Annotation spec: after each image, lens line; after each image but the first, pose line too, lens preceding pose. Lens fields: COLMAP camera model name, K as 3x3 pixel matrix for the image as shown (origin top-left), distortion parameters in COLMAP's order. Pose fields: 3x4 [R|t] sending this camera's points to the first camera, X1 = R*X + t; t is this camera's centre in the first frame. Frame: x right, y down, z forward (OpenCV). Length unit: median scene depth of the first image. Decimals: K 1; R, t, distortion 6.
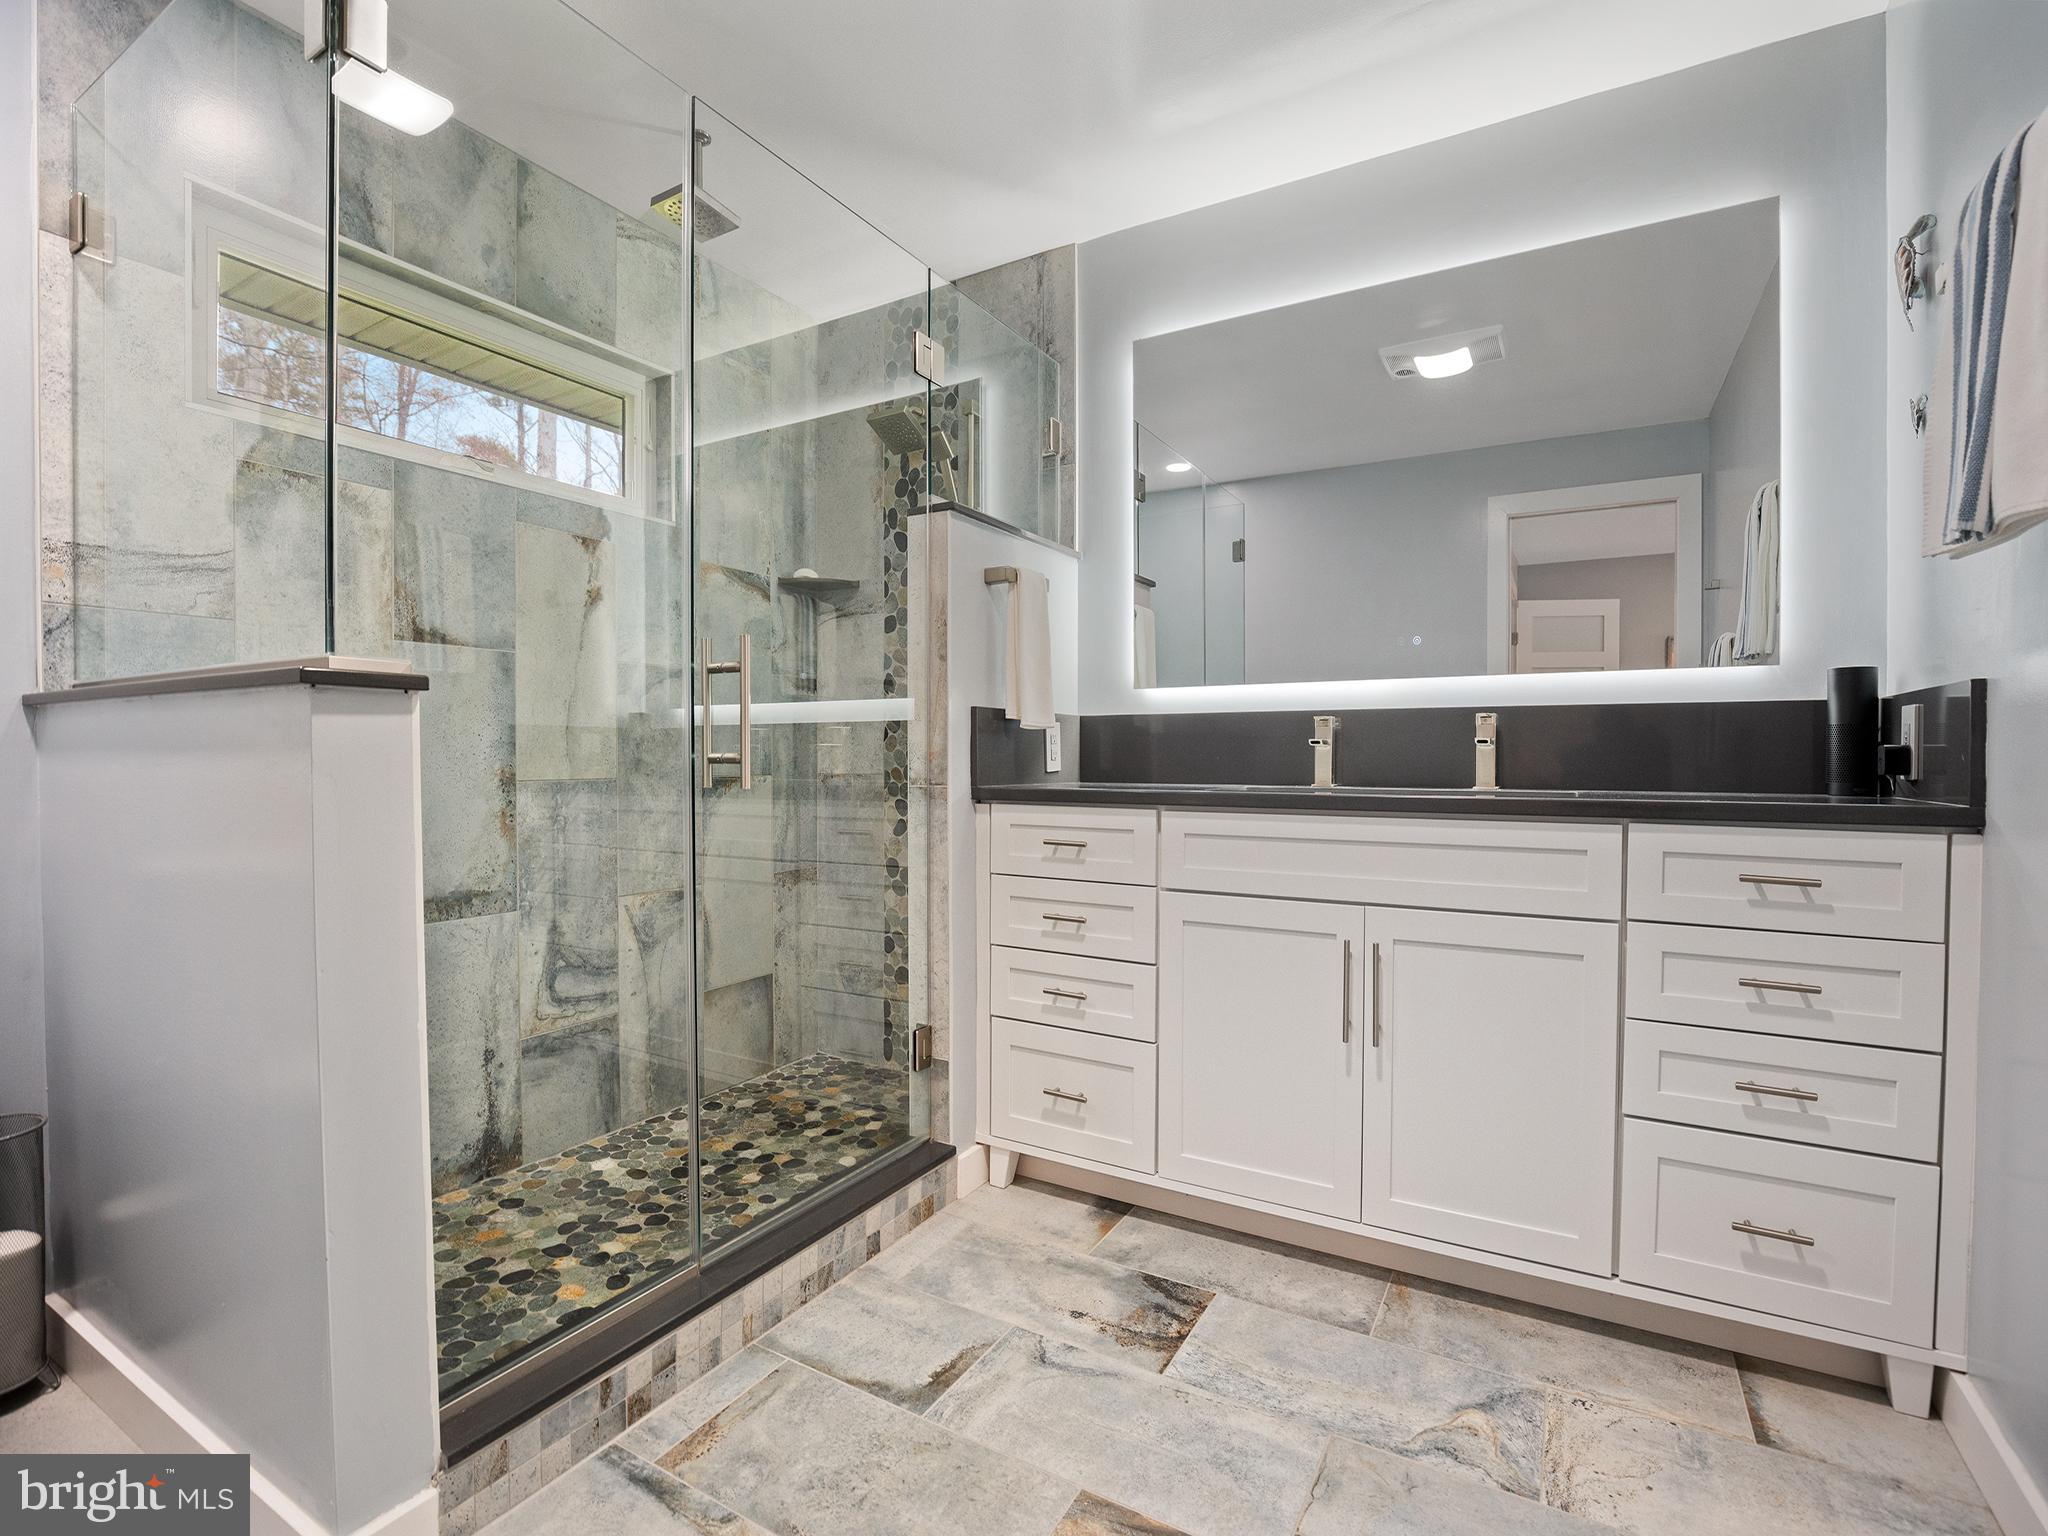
lens RADIAL K [[956.7, 0, 1040.9], [0, 956.7, 794.7], [0, 0, 1]] dist [-0.005259, -0.000596]
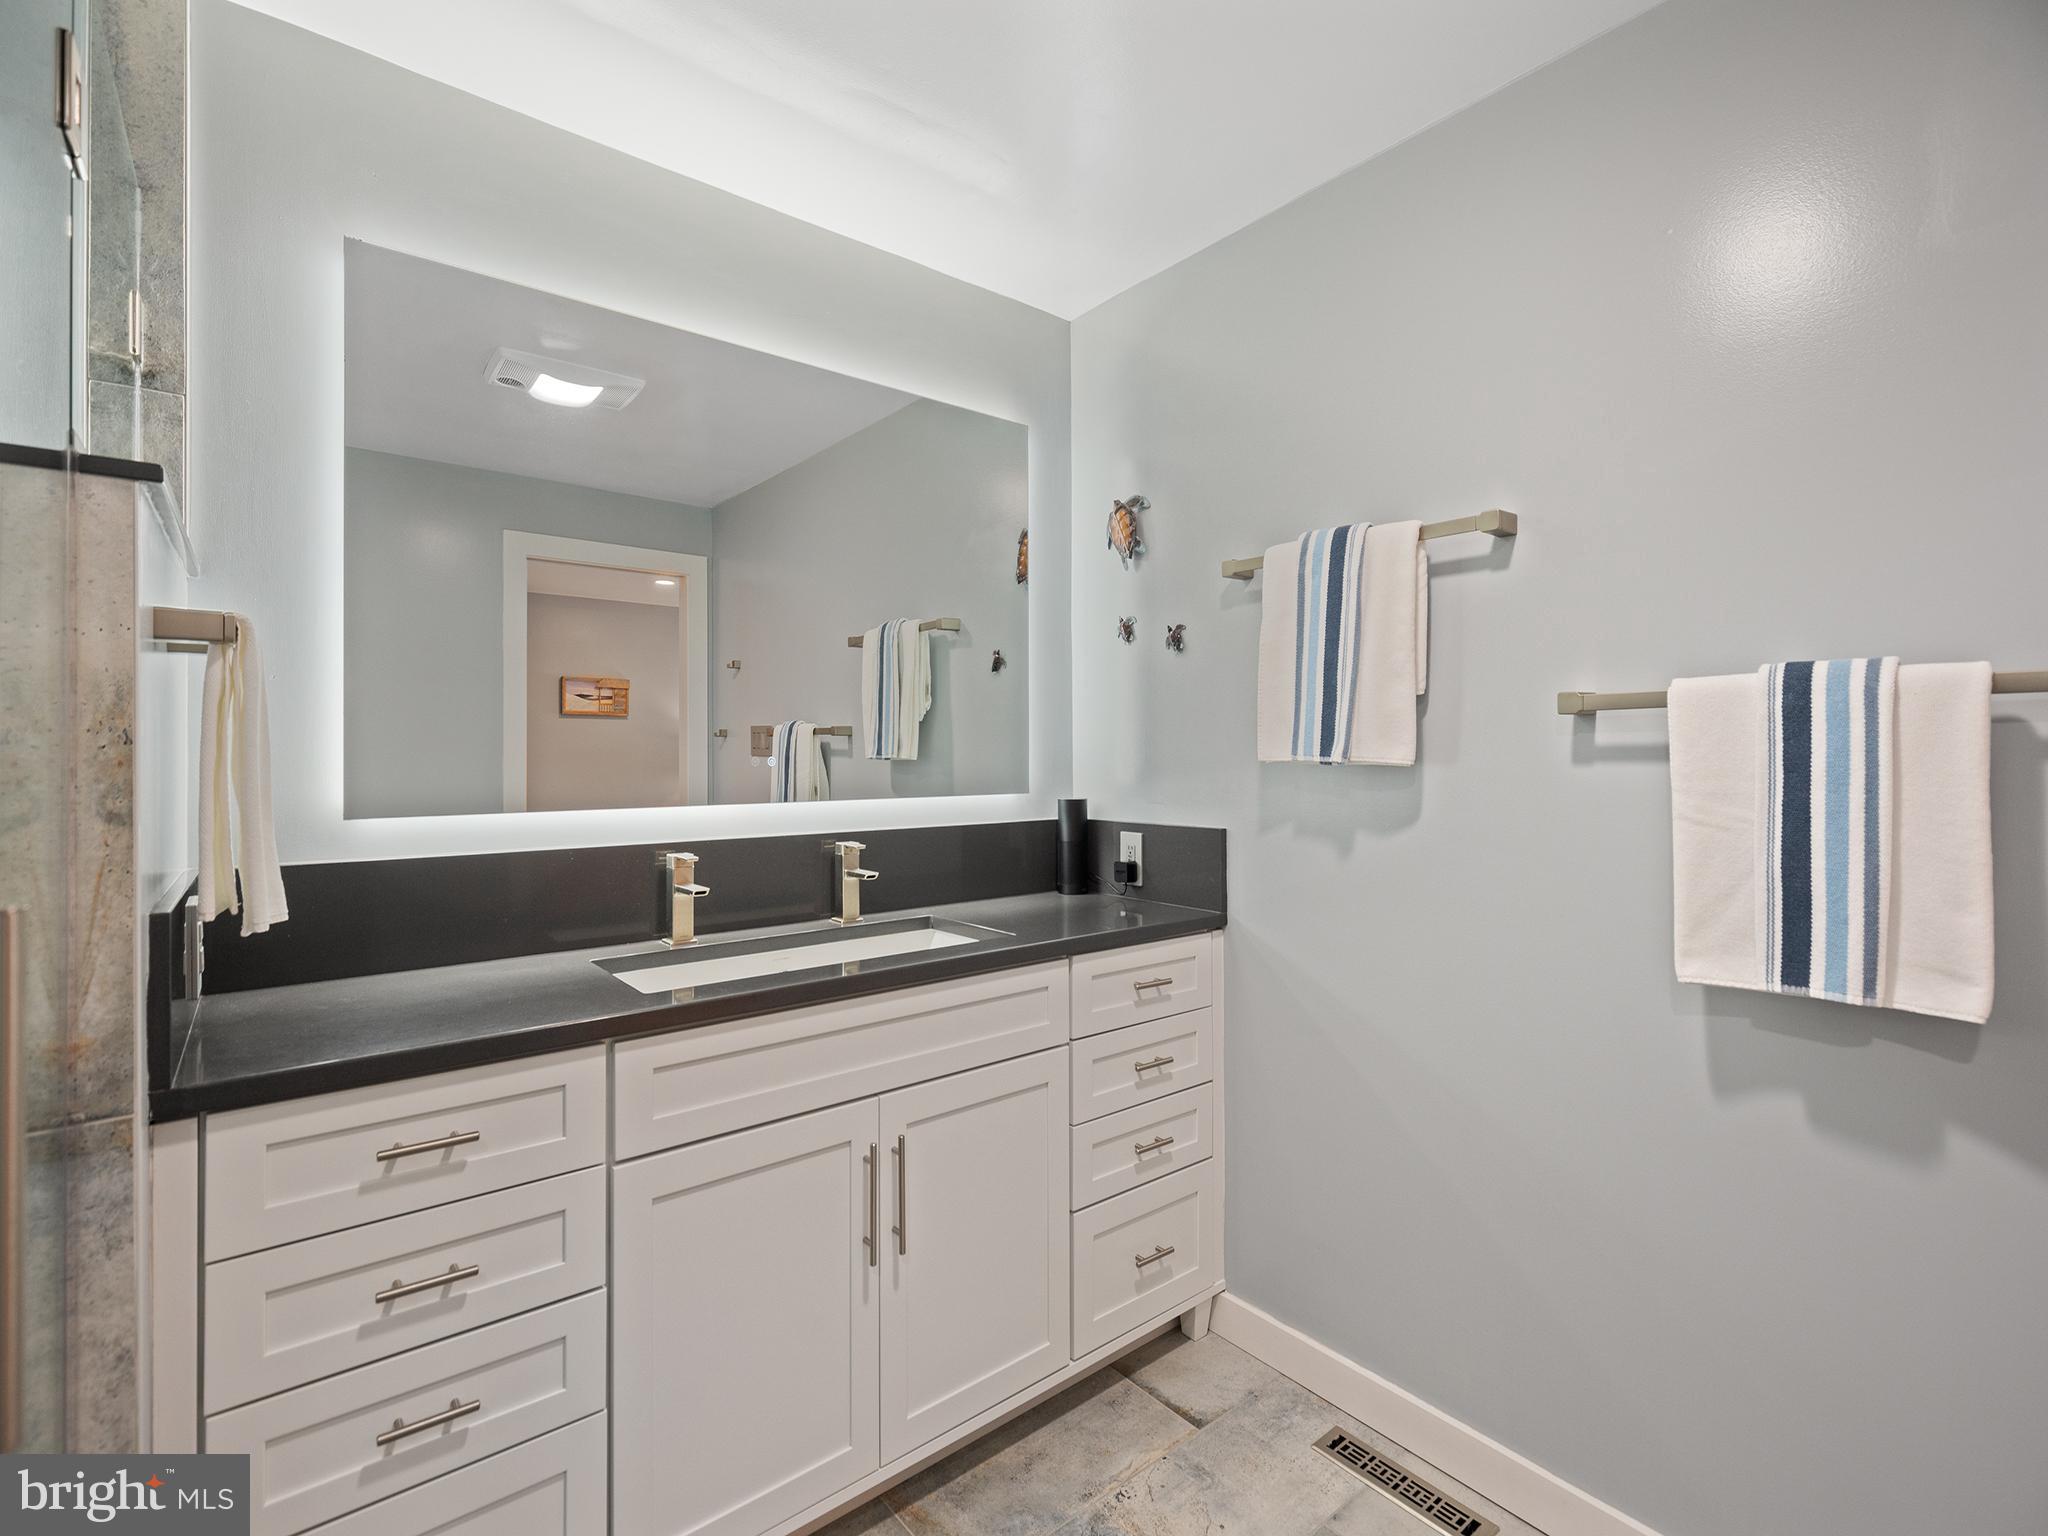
lens RADIAL K [[958.5, 0, 1025.6], [0, 958.5, 753.2], [0, 0, 1]] dist [-0.001278, 0.000000]
pose [[0.361576, -0.005651, 0.932326, -0.422031], [0.037756, 0.999250, -0.008586, -0.182643], [-0.931578, 0.038305, 0.361518, 0.556584]]
